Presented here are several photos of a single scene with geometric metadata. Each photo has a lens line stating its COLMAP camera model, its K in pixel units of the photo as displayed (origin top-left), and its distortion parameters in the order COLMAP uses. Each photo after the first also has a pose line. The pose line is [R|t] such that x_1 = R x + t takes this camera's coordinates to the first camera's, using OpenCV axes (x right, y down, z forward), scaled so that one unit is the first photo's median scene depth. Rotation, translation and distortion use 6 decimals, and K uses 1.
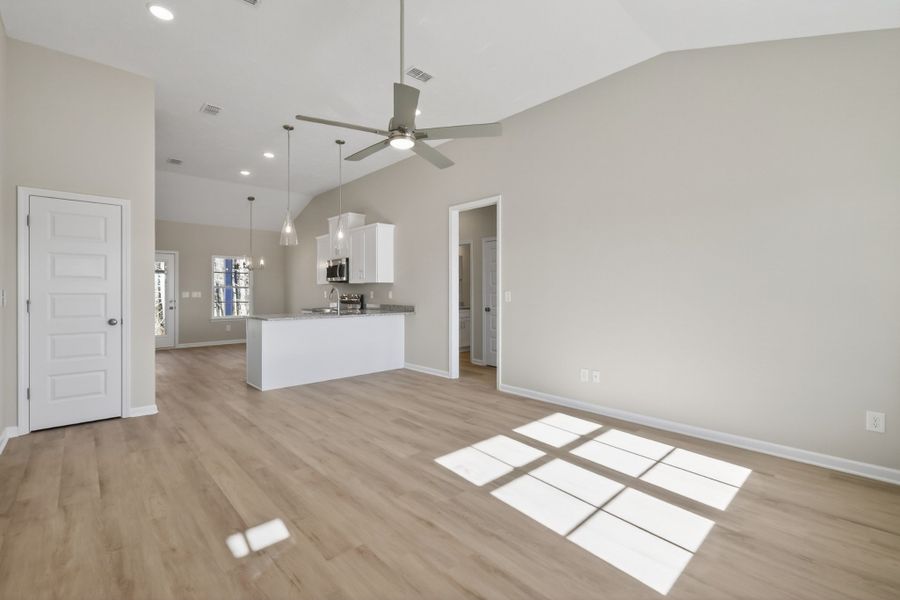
lens RADIAL K [[394.2, 0, 452.8], [0, 394.2, 294.4], [0, 0, 1]] dist [0.001861, 0.000244]
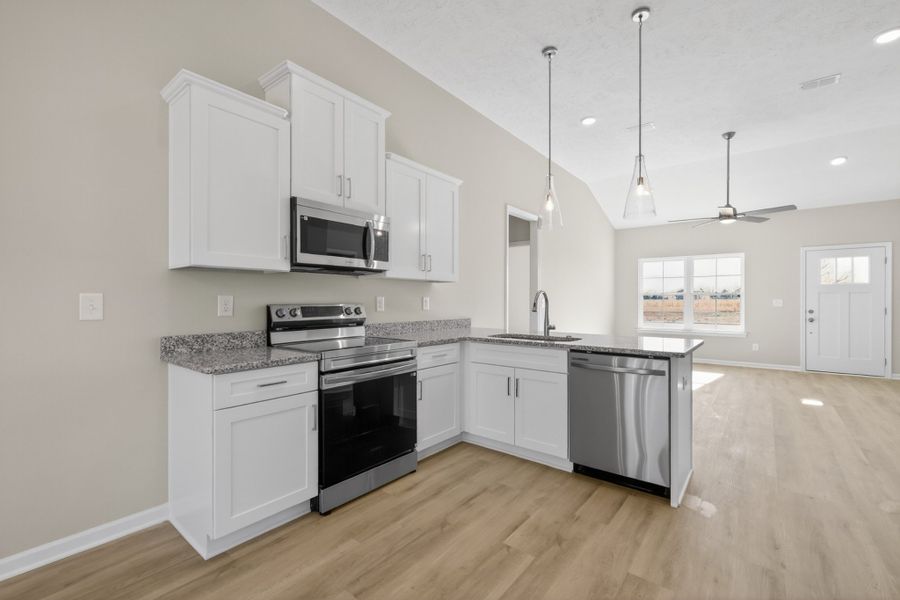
lens RADIAL K [[394.2, 0, 450.9], [0, 394.2, 300.5], [0, 0, 1]] dist [0.001861, 0.000244]
pose [[-0.141734, 0.000270, 0.989905, -1.280471], [0.003348, 0.999994, 0.000207, -0.005565], [-0.989899, 0.003343, -0.141734, 1.826953]]
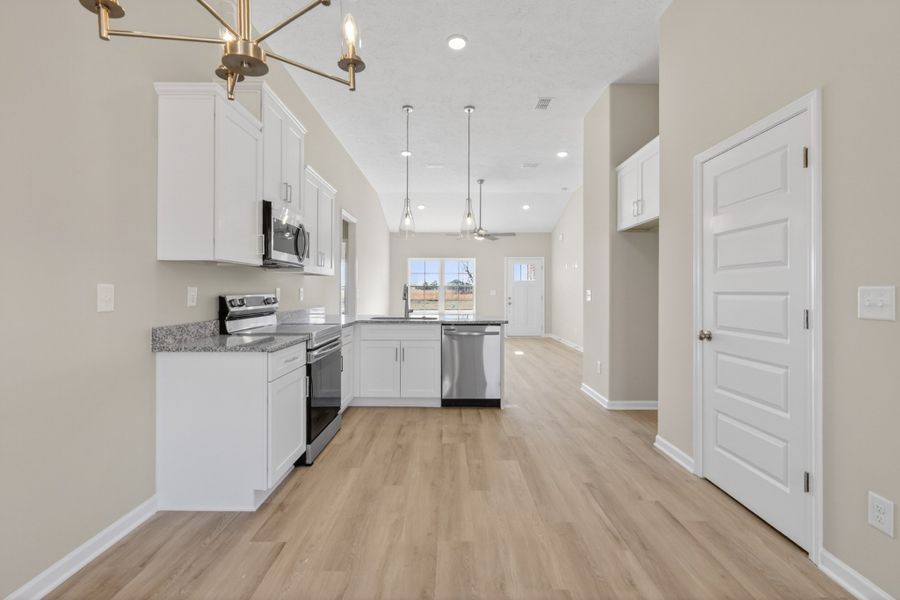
lens RADIAL K [[394.2, 0, 448.6], [0, 394.2, 290.2], [0, 0, 1]] dist [0.001861, 0.000244]
pose [[-0.723893, 0.001672, 0.689910, -1.355423], [0.002357, 0.999997, 0.000050, -0.007701], [-0.689908, 0.001662, -0.723895, 2.269501]]
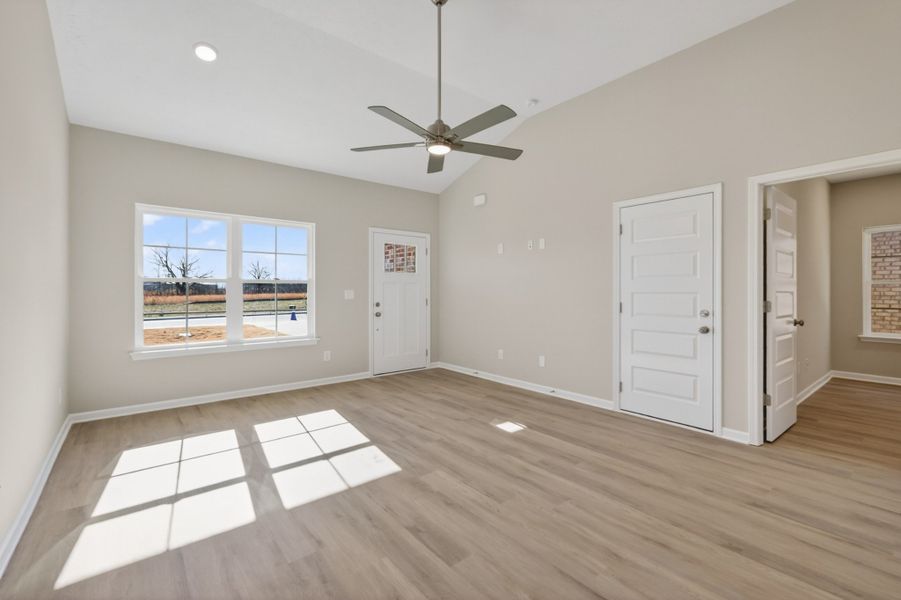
lens RADIAL K [[394.7, 0, 452.1], [0, 394.7, 292.7], [0, 0, 1]] dist [0.001861, 0.000244]
pose [[-0.997445, 0.000682, 0.071437, -0.168969], [0.001154, 0.999978, 0.006565, -0.004560], [-0.071431, 0.006630, -0.997424, 1.457397]]
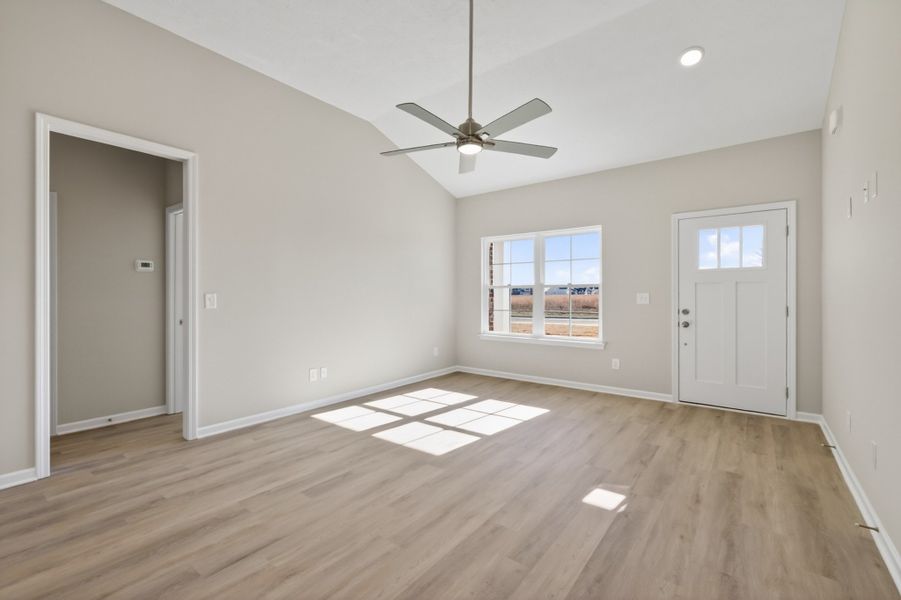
lens RADIAL K [[394.7, 0, 451.1], [0, 394.7, 295.5], [0, 0, 1]] dist [0.001861, 0.000244]
pose [[-0.157490, 0.002188, 0.987518, -0.804487], [0.006876, 0.999976, -0.001119, -0.000860], [-0.987497, 0.006614, -0.157502, 0.861318]]
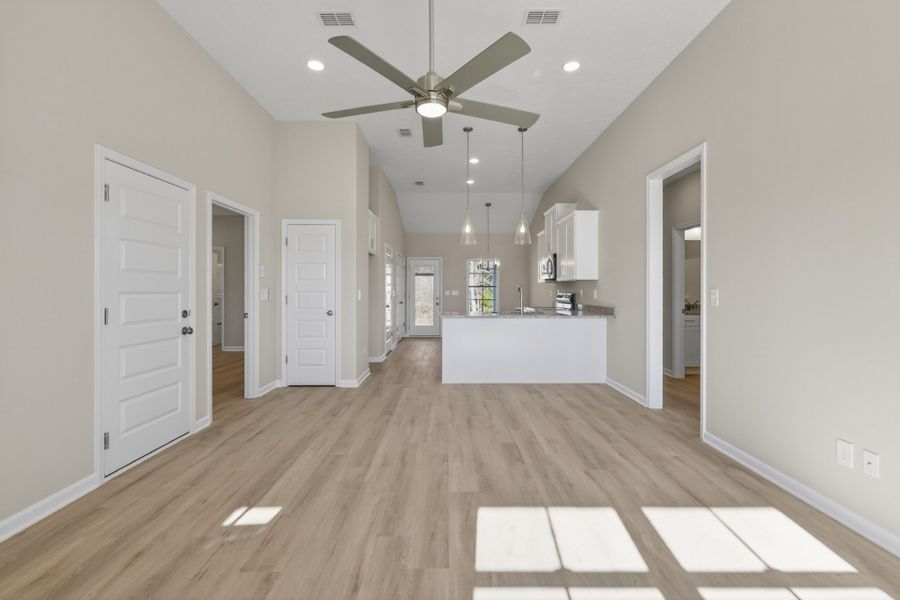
lens RADIAL K [[394.2, 0, 450.9], [0, 394.2, 291.8], [0, 0, 1]] dist [0.001861, 0.000244]
pose [[0.733201, 0.002206, -0.680008, 0.329149], [-0.005155, 0.999984, -0.002315, 0.000295], [0.679992, 0.005203, 0.733201, 0.301324]]
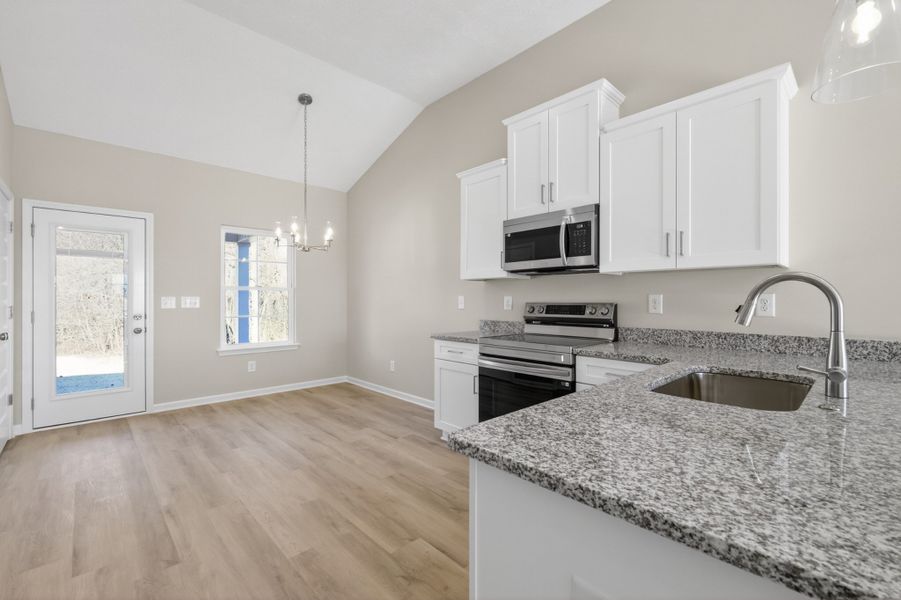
lens RADIAL K [[394.7, 0, 455.8], [0, 394.7, 299.4], [0, 0, 1]] dist [0.001861, 0.000244]
pose [[0.999997, -0.000076, 0.002523, -0.735458], [0.000083, 0.999996, -0.002842, -0.004176], [-0.002523, 0.002842, 0.999993, 1.164556]]
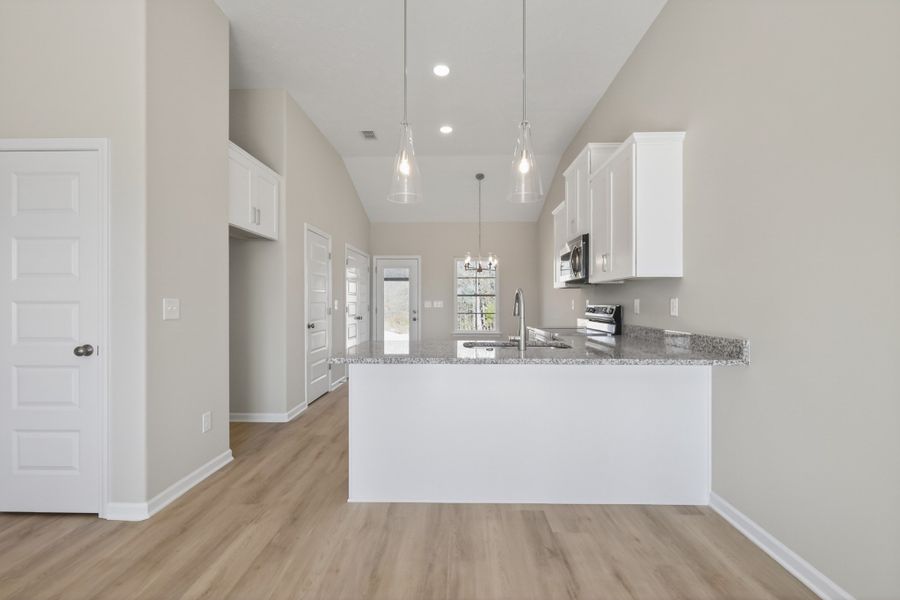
lens RADIAL K [[394.2, 0, 450.3], [0, 394.2, 302.8], [0, 0, 1]] dist [0.001861, 0.000244]
pose [[0.713265, 0.001626, -0.700893, -0.063679], [-0.004889, 0.999985, -0.002656, -0.001411], [0.700878, 0.005321, 0.713262, 0.944281]]
